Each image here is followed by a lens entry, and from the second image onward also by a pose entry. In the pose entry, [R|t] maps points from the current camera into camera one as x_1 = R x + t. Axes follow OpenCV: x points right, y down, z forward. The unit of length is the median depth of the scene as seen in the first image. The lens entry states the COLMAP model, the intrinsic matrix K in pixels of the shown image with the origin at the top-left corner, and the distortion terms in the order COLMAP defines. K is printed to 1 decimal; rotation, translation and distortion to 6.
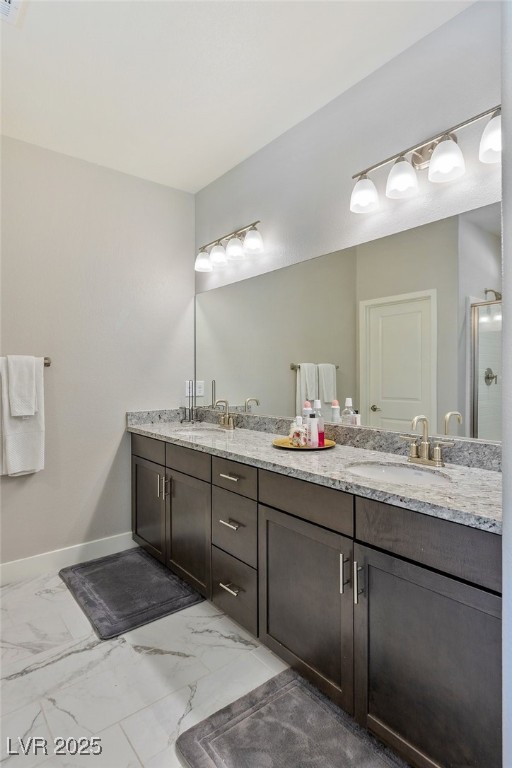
lens RADIAL K [[407.5, 0, 273.3], [0, 407.5, 377.0], [0, 0, 1]] dist [-0.006480, 0.000135]
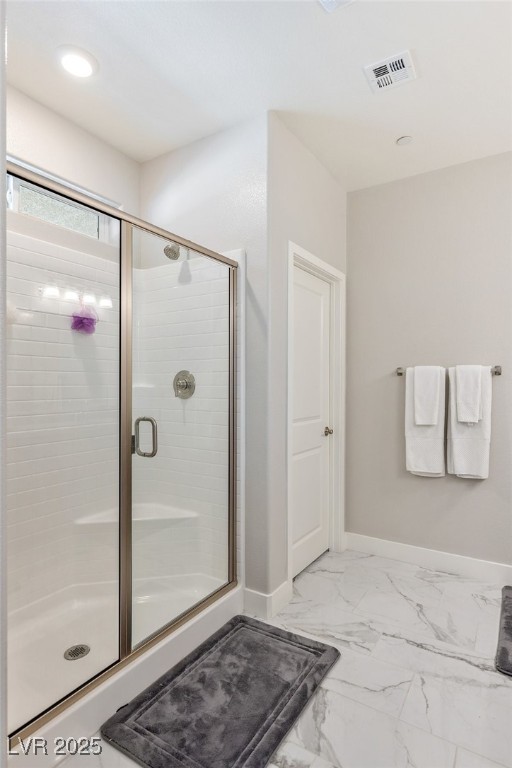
lens RADIAL K [[407.5, 0, 253.6], [0, 407.5, 386.1], [0, 0, 1]] dist [-0.006480, 0.000135]
pose [[0.291740, 0.008149, -0.956463, 0.289882], [-0.009026, 0.999943, 0.005766, 0.000619], [0.956455, 0.006950, 0.291797, 0.191798]]
